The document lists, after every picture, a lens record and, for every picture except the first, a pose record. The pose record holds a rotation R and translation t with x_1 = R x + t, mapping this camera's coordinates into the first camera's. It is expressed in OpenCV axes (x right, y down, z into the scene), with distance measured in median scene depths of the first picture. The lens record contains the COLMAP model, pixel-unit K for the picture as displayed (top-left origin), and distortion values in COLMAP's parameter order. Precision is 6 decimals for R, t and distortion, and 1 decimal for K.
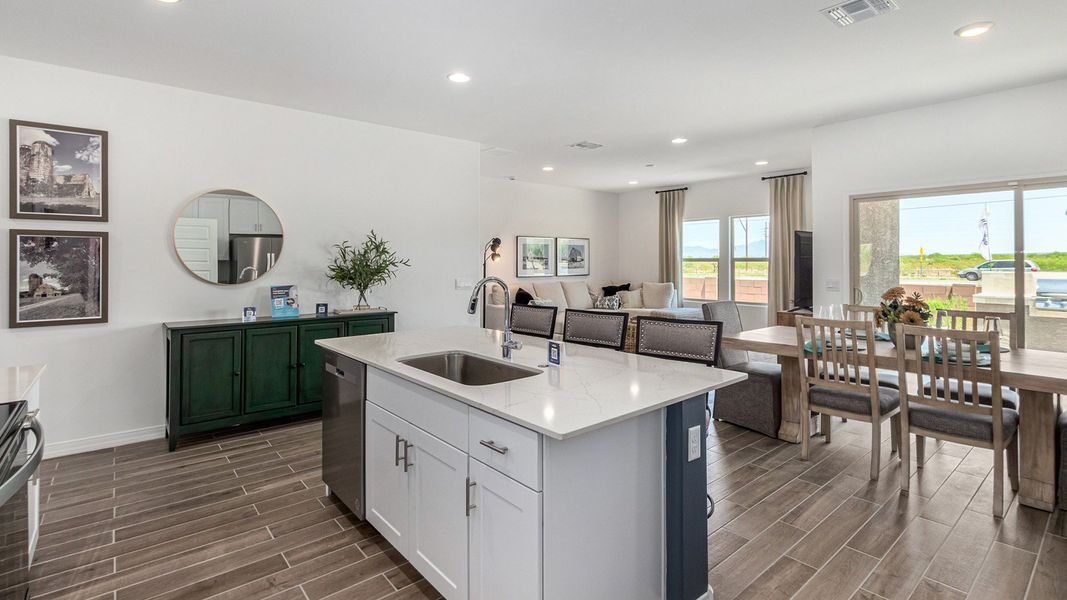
lens RADIAL K [[502.5, 0, 528.0], [0, 502.5, 262.4], [0, 0, 1]] dist [0.000748, 0.000423]
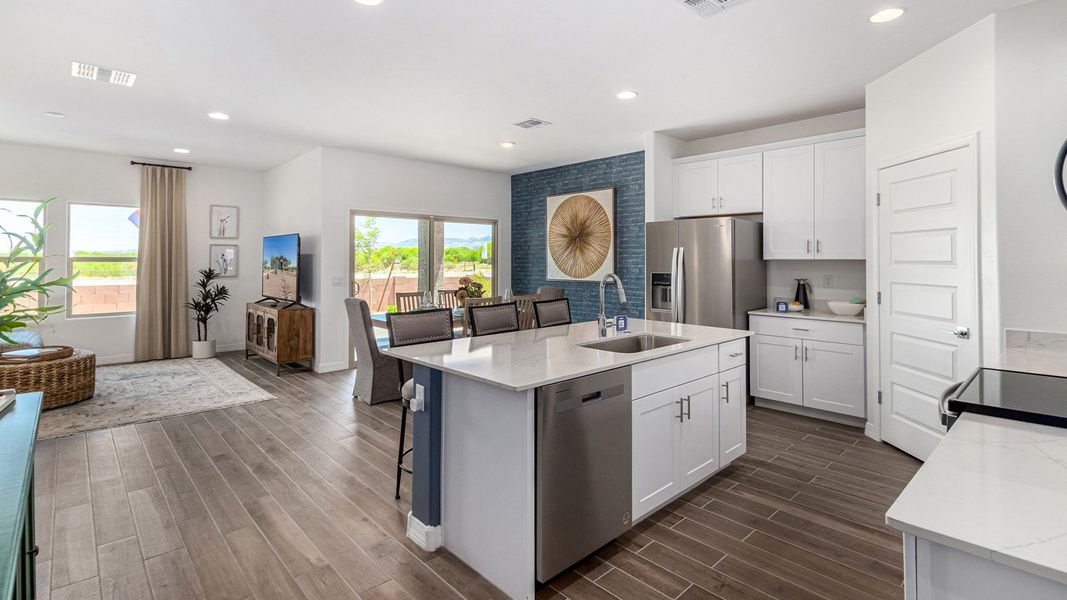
lens RADIAL K [[493.4, 0, 534.7], [0, 493.4, 256.6], [0, 0, 1]] dist [-0.001175, -0.000282]
pose [[-0.059118, 0.013371, 0.998161, -0.398137], [0.002910, 0.999908, -0.013222, 0.002564], [-0.998247, 0.002123, -0.059152, 0.388864]]
